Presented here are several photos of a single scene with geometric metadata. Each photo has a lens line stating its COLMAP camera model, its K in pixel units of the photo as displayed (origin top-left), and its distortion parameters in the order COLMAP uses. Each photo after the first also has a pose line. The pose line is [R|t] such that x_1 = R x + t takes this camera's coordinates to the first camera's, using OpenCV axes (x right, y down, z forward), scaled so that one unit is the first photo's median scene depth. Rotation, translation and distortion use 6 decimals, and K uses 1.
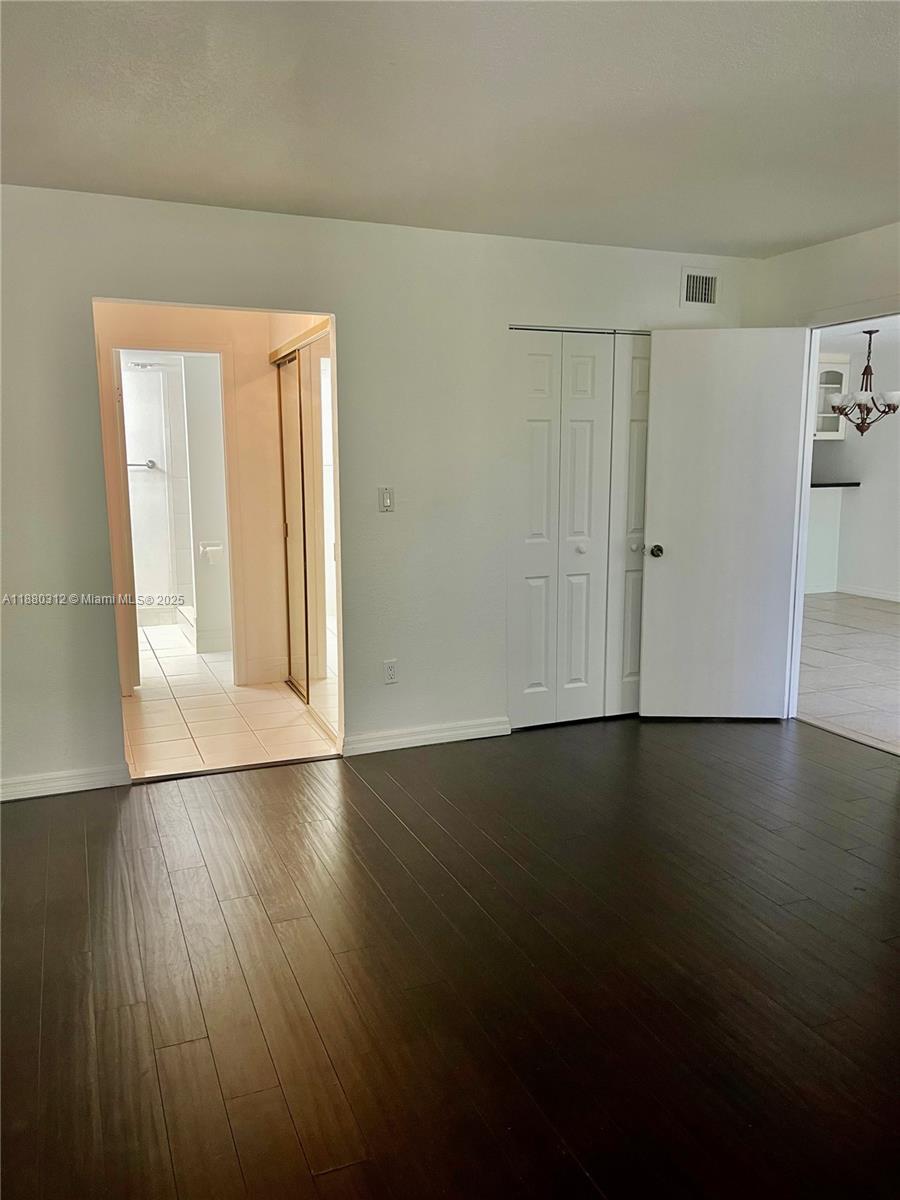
lens RADIAL K [[909.1, 0, 451.2], [0, 909.1, 599.2], [0, 0, 1]] dist [0.001233, -0.000684]
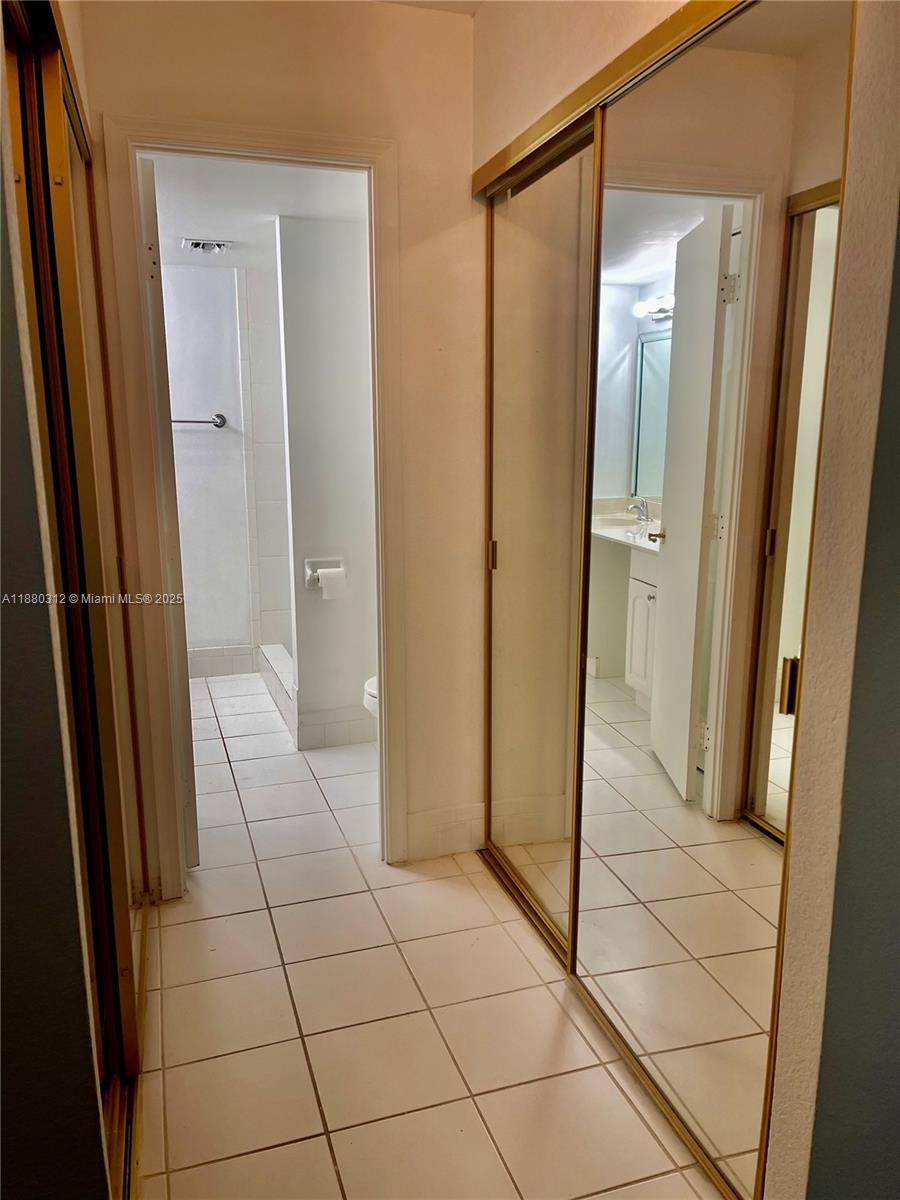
lens RADIAL K [[909.1, 0, 445.8], [0, 909.1, 624.0], [0, 0, 1]] dist [0.001233, -0.000684]
pose [[0.997123, 0.018845, -0.073419, -0.148562], [-0.013737, 0.997490, 0.069461, -0.063554], [0.074544, -0.068253, 0.994879, 0.446202]]
